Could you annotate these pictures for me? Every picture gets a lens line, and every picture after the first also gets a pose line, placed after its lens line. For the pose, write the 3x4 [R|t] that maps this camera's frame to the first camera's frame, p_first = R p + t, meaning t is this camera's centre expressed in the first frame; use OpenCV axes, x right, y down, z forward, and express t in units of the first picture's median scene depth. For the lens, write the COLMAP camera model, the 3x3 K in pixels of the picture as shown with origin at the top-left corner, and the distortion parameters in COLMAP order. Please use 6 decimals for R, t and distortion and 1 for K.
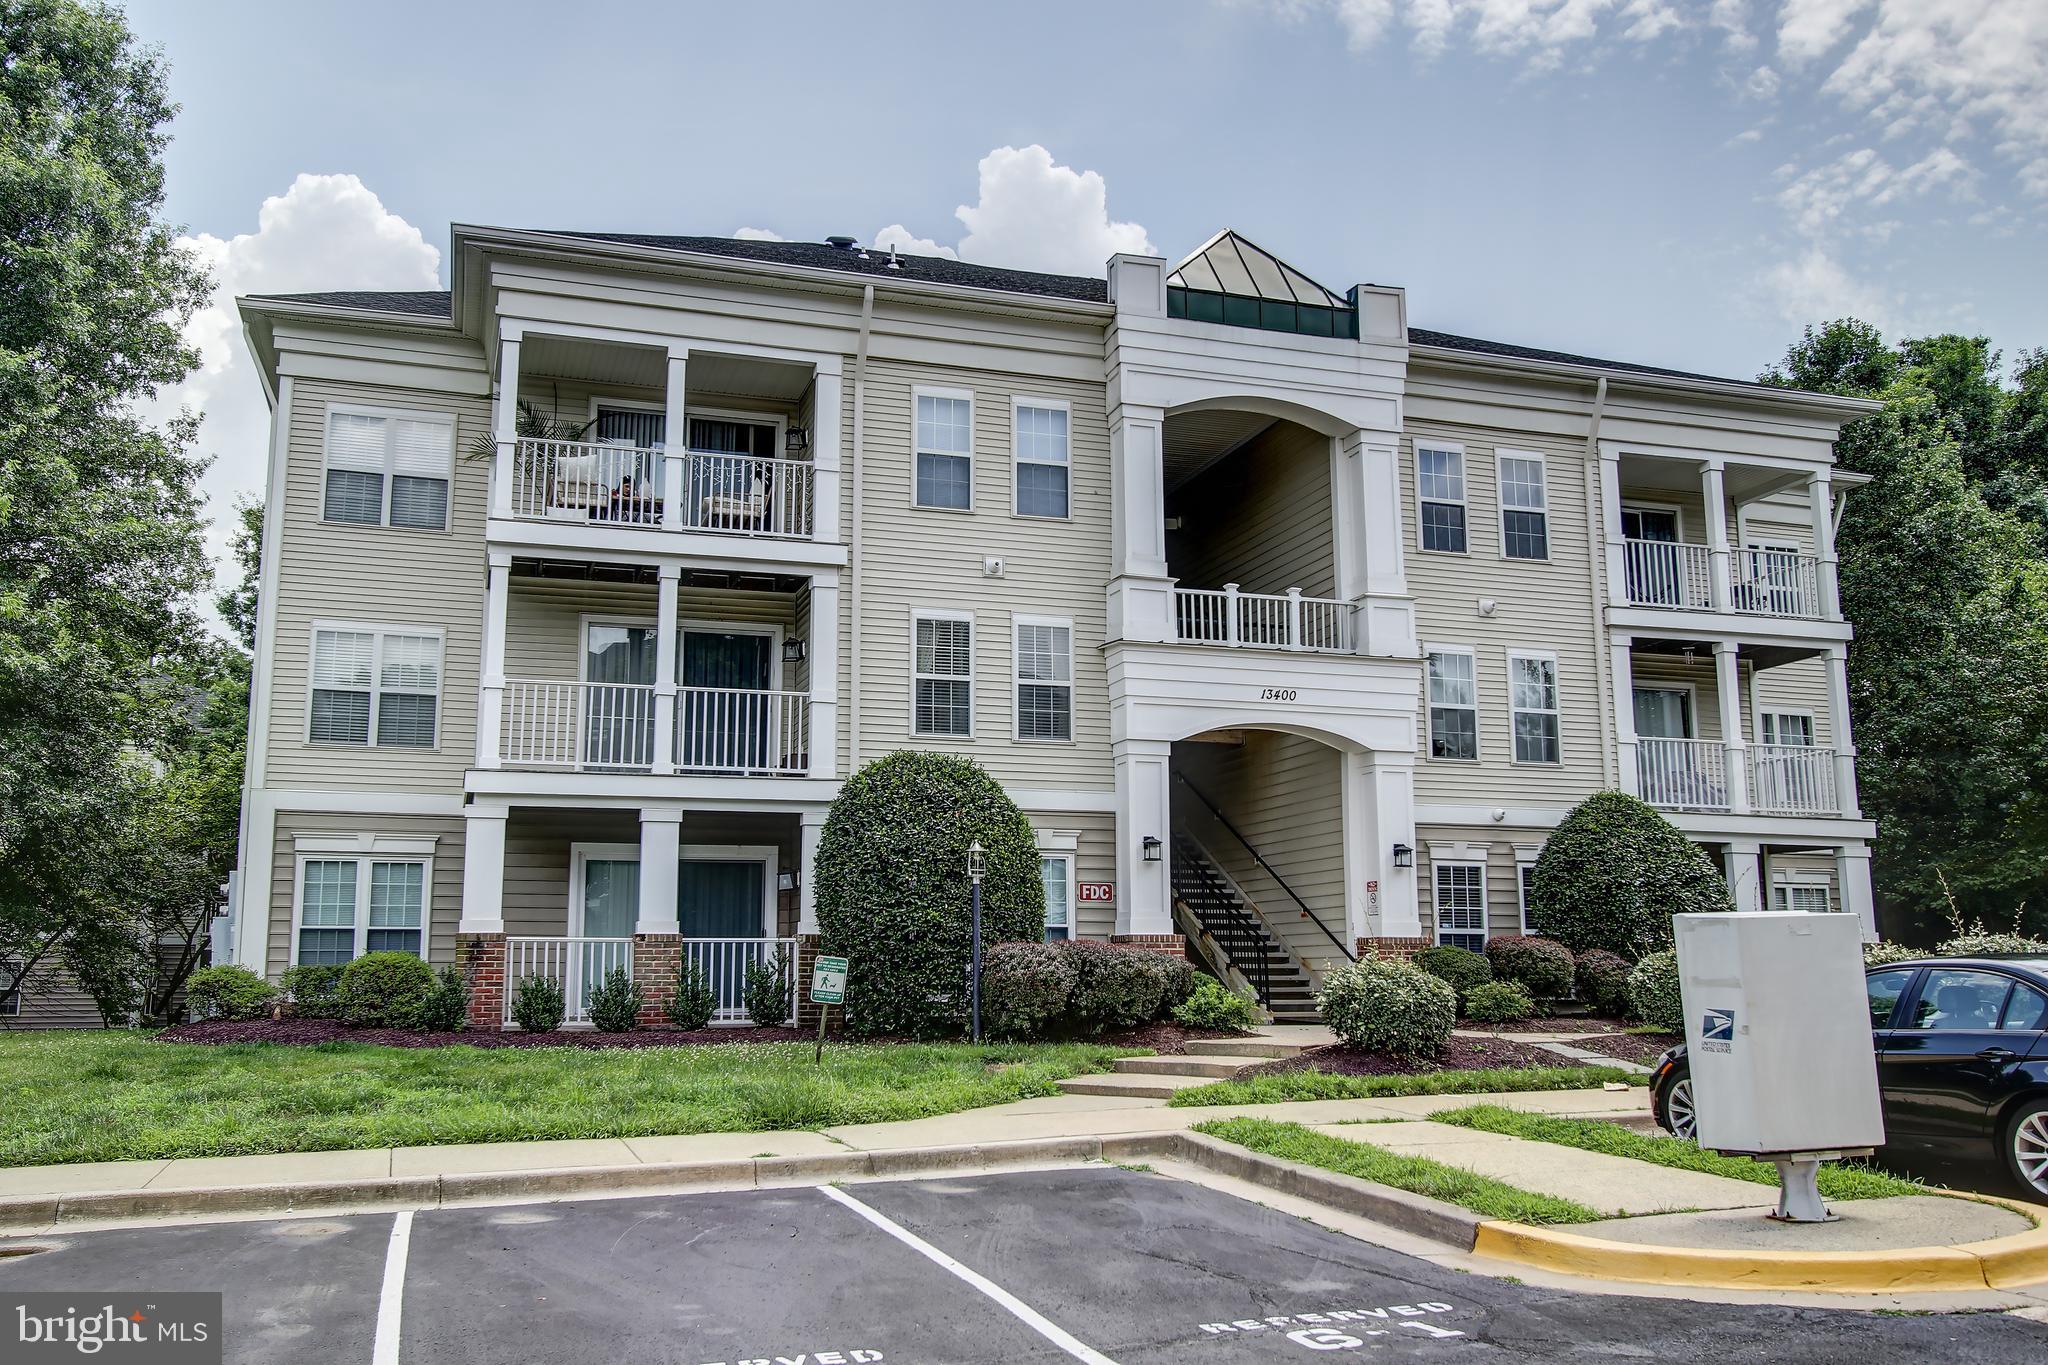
lens RADIAL K [[1726.5, 0, 1011.1], [0, 1726.5, 668.9], [0, 0, 1]] dist [-0.017268, -0.003045]
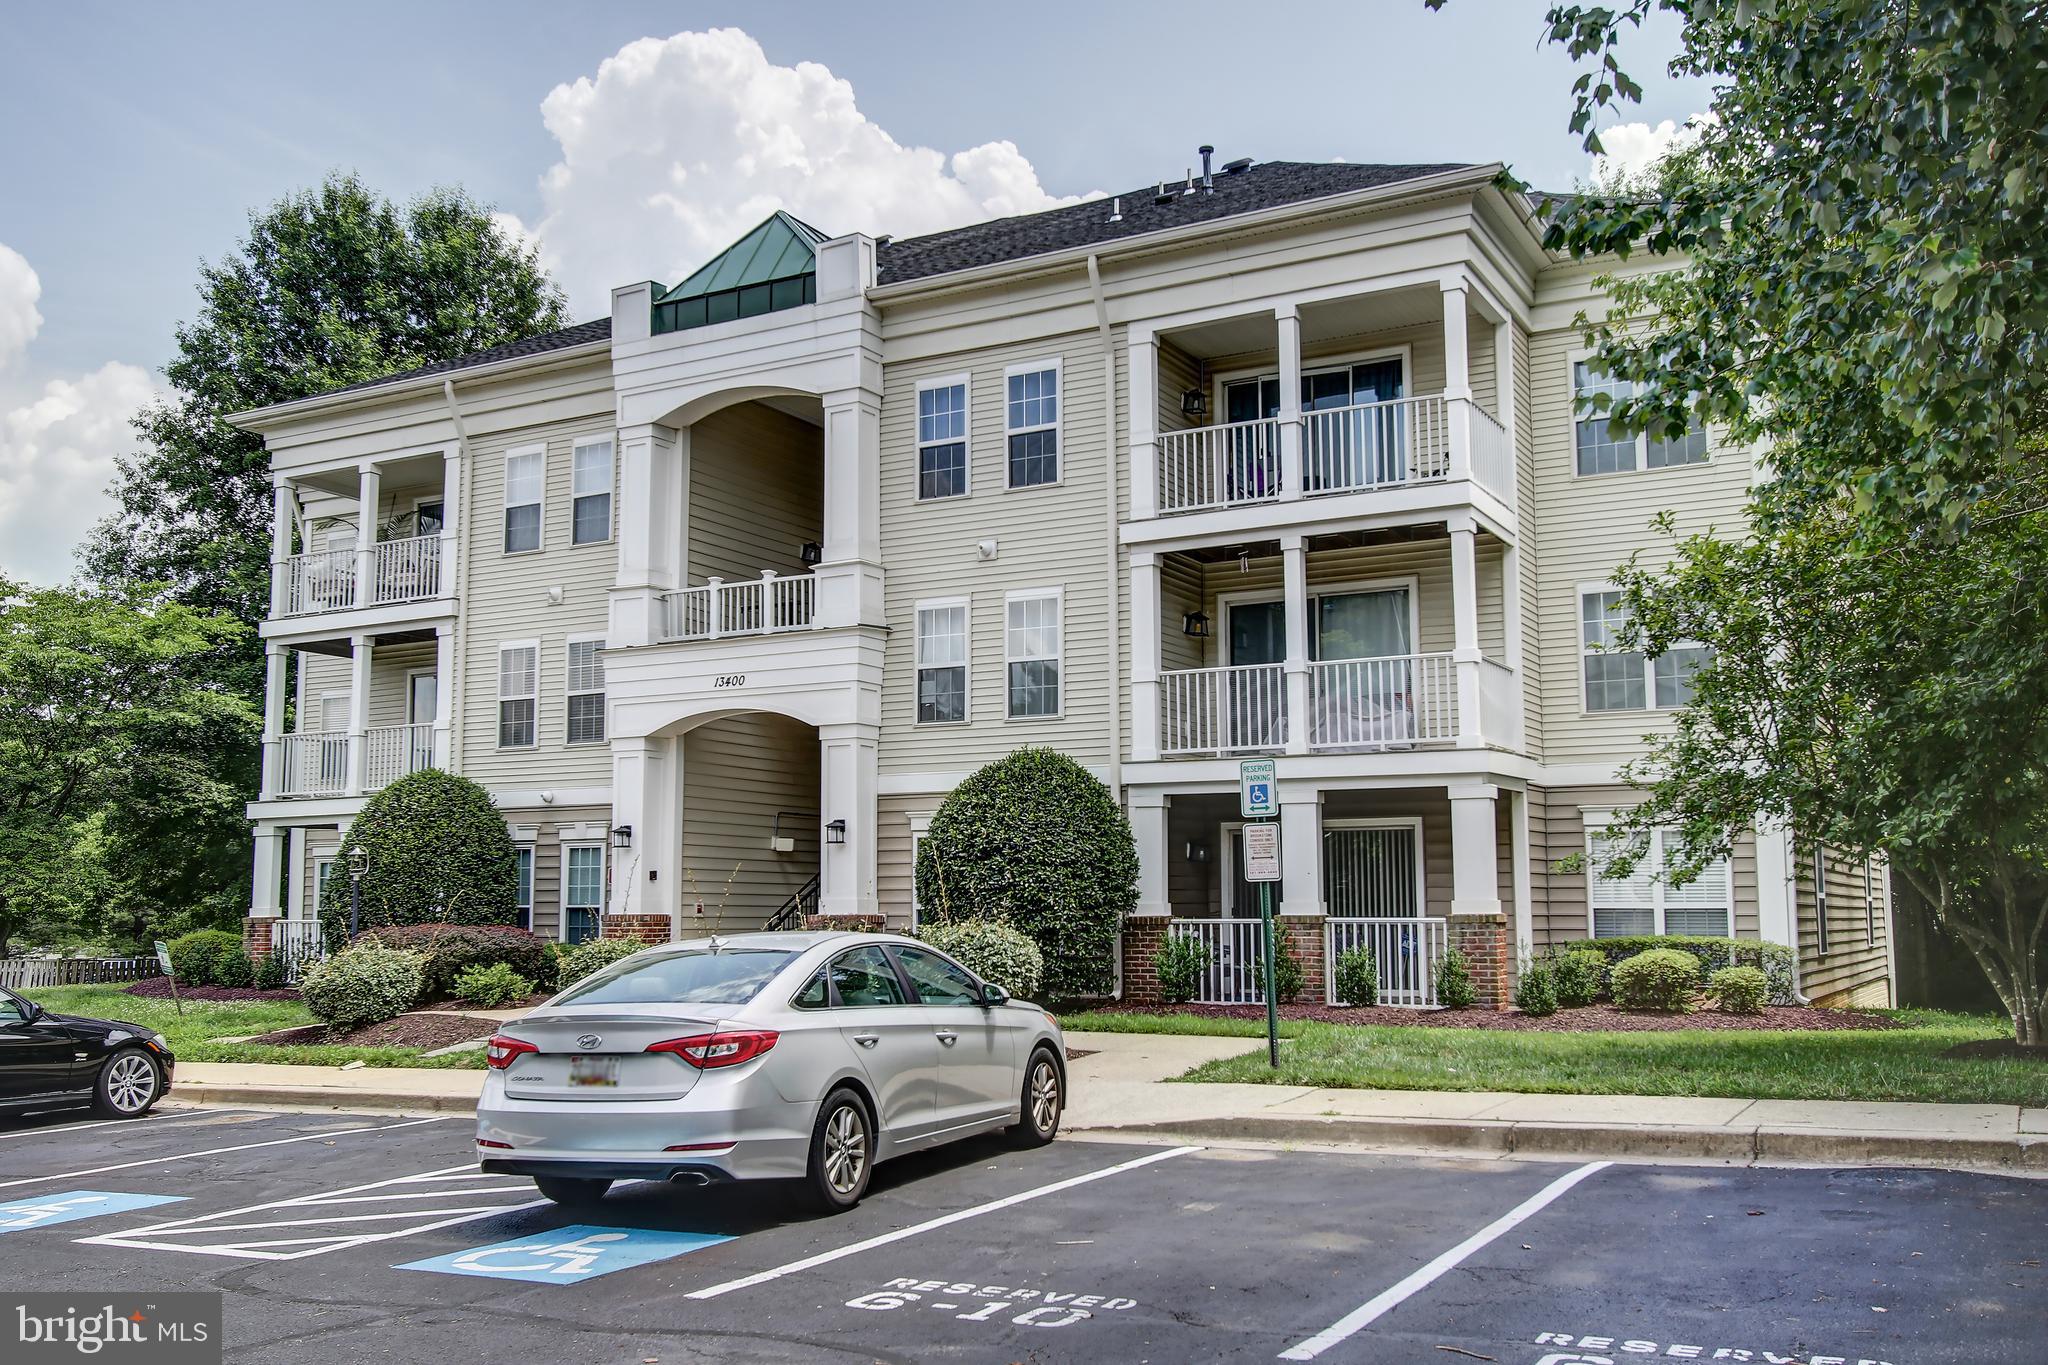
lens RADIAL K [[1922.1, 0, 1016.7], [0, 1922.1, 687.3], [0, 0, 1]] dist [-0.006846, 0.000000]
pose [[0.671761, -0.096610, -0.734441, 1.048944], [0.121562, 0.992395, -0.019354, 0.059003], [0.730726, -0.076279, 0.678396, 0.332472]]
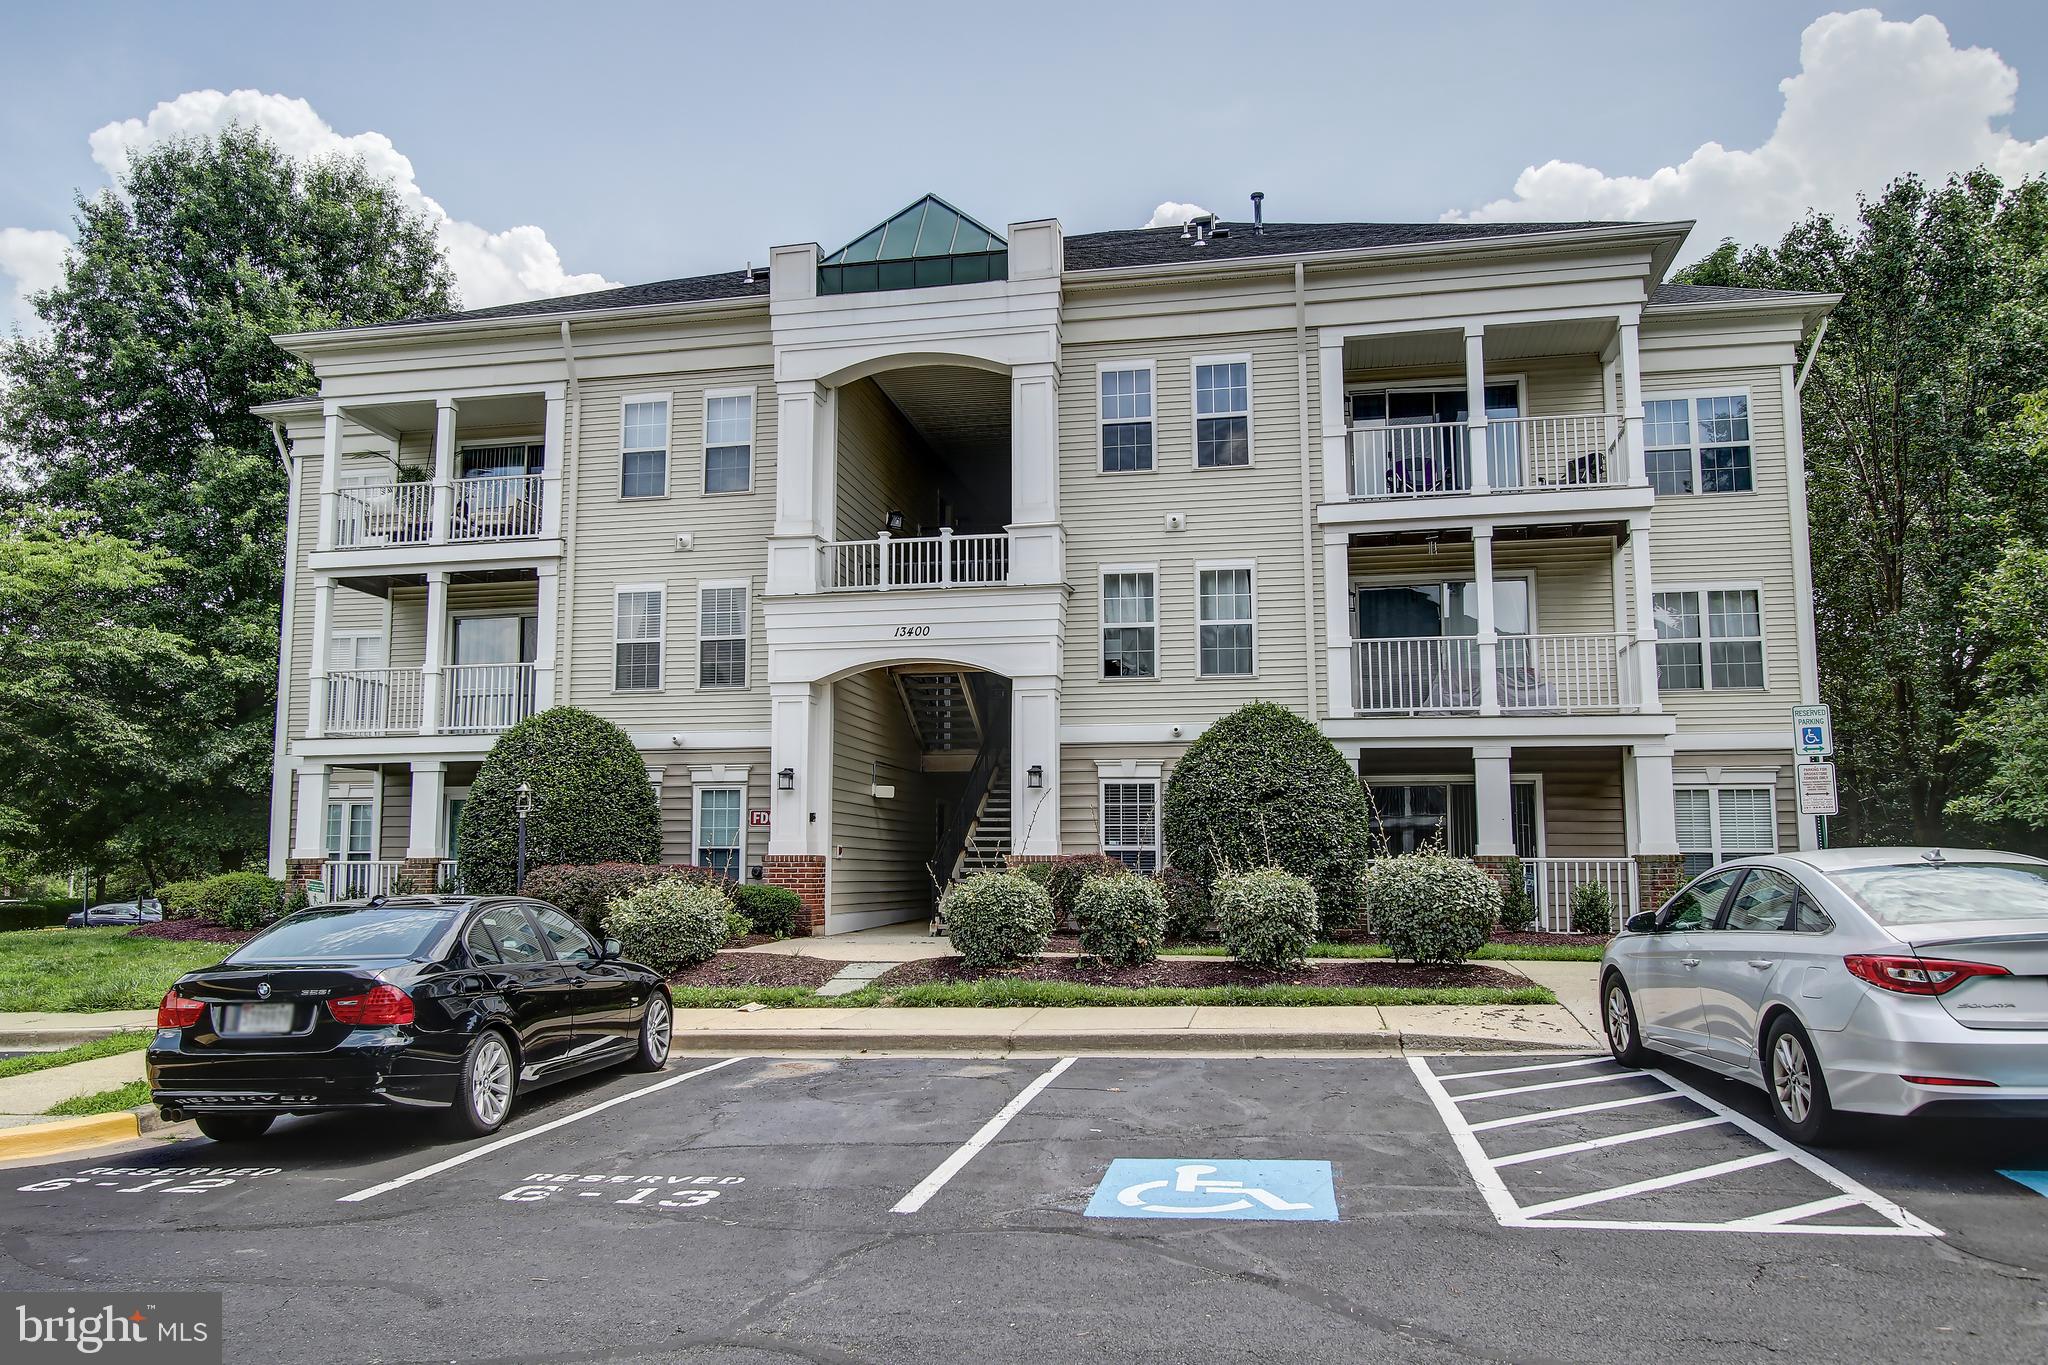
lens RADIAL K [[1518.2, 0, 1035.4], [0, 1518.2, 688.6], [0, 0, 1]] dist [-0.014476, 0.004230]
pose [[0.870887, -0.064656, -0.487211, 0.642256], [0.084348, 0.996263, 0.018562, 0.037812], [0.484191, -0.057261, 0.873087, 0.202356]]
